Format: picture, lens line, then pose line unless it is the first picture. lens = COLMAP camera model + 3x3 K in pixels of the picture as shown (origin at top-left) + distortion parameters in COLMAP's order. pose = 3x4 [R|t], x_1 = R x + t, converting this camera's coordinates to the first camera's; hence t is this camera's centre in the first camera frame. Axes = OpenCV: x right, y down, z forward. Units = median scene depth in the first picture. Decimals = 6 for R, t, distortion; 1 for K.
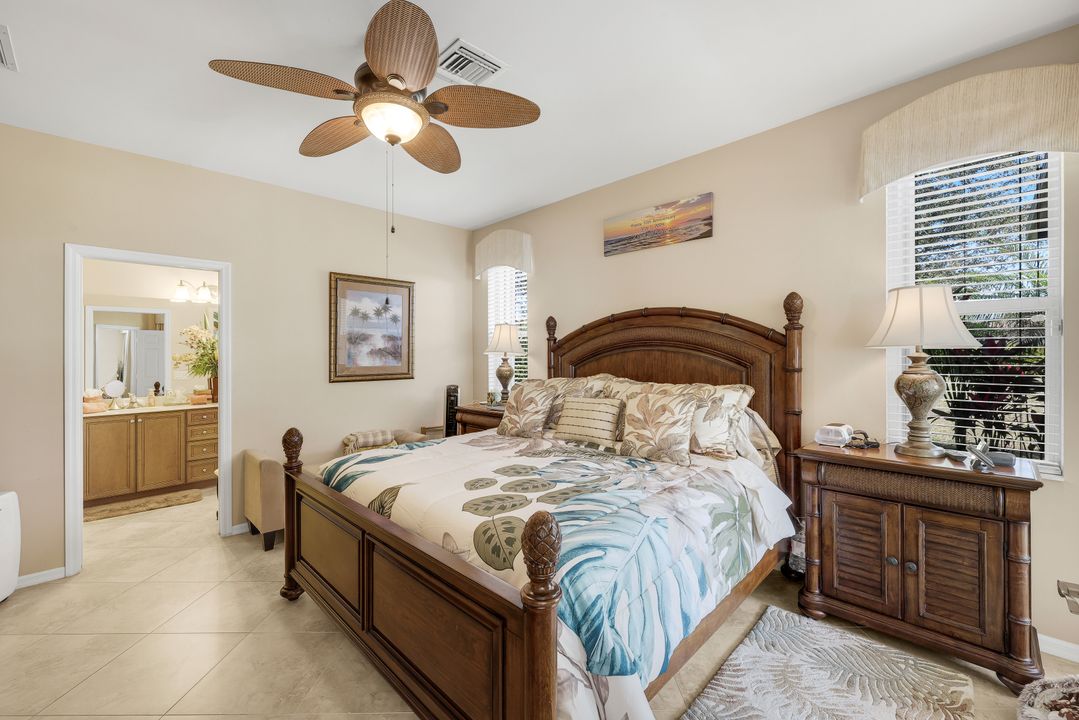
lens RADIAL K [[456.3, 0, 530.0], [0, 456.3, 362.0], [0, 0, 1]] dist [0.002204, 0.000314]
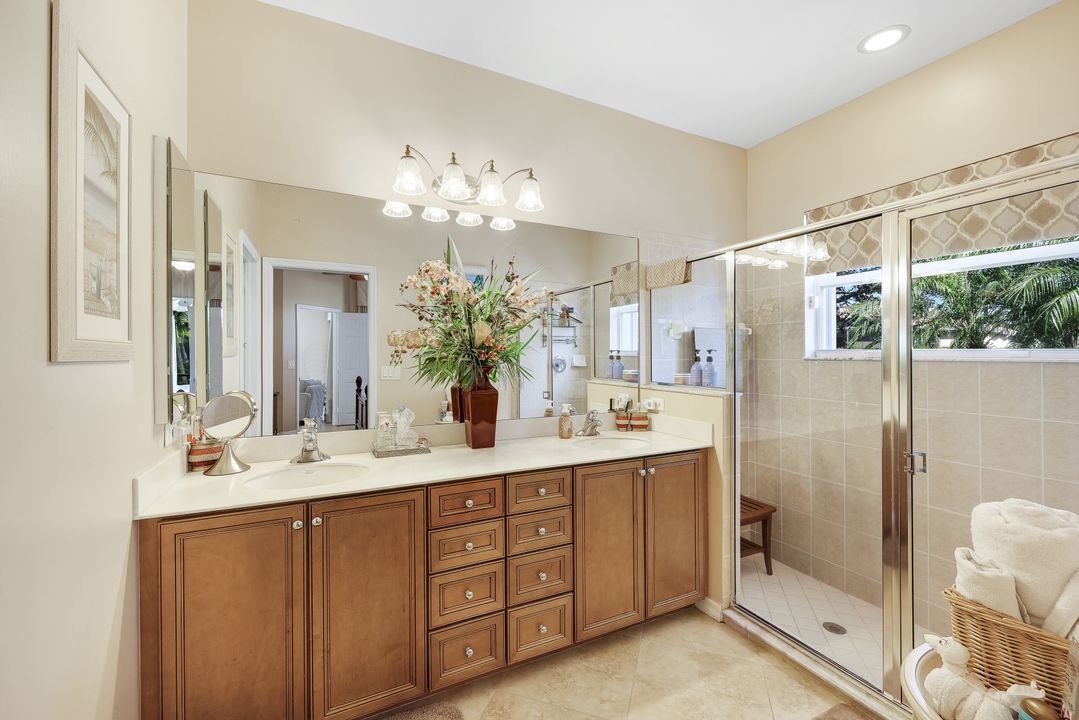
lens RADIAL K [[446.2, 0, 539.1], [0, 446.2, 354.9], [0, 0, 1]] dist [0.000687, 0.000056]
pose [[0.954997, 0.000999, -0.296614, -0.346125], [0.002011, 0.999950, 0.009843, 0.000986], [0.296609, -0.009996, 0.954947, 0.424760]]
